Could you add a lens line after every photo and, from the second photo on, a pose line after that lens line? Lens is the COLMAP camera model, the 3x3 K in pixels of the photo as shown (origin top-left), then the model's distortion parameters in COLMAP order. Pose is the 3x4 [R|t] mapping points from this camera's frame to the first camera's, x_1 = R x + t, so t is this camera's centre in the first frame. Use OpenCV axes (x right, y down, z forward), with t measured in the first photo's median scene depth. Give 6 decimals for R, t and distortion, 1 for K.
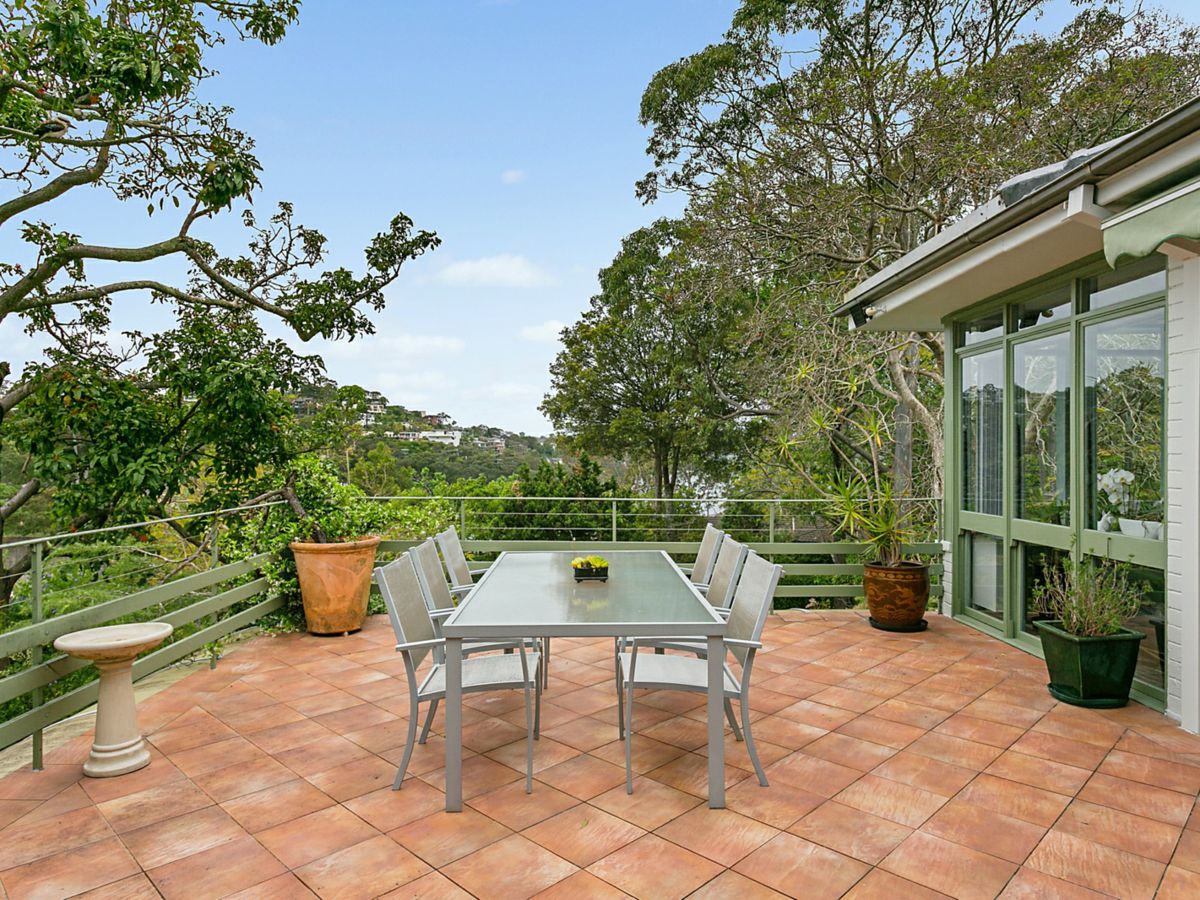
lens RADIAL K [[669.5, 0, 596.0], [0, 669.5, 448.1], [0, 0, 1]] dist [0.000720, 0.000007]
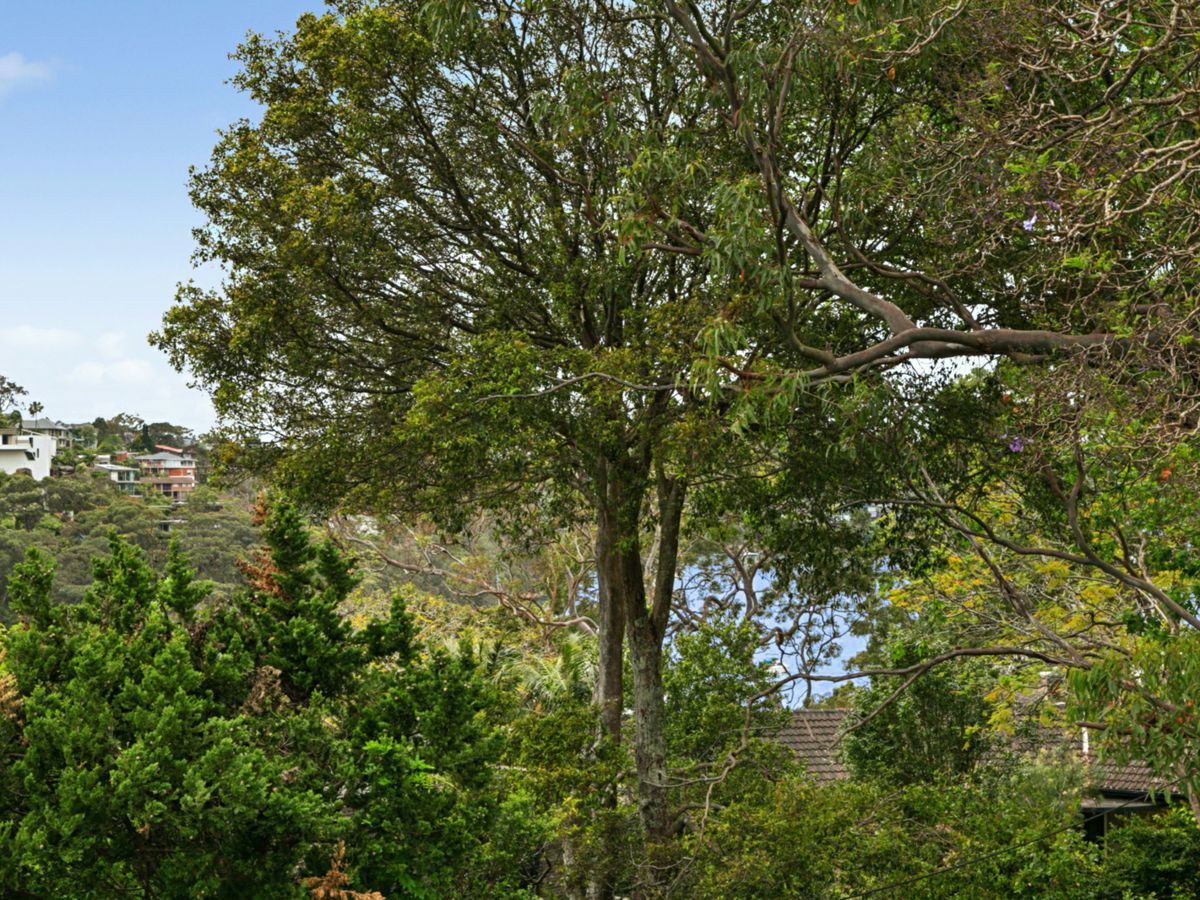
lens RADIAL K [[1954.3, 0, 601.3], [0, 1954.3, 451.9], [0, 0, 1]] dist [0.005233, 0.000000]
pose [[0.998398, -0.005129, 0.056342, 0.043318], [0.006018, 0.999860, -0.015621, -0.001142], [-0.056254, 0.015935, 0.998289, 0.196281]]
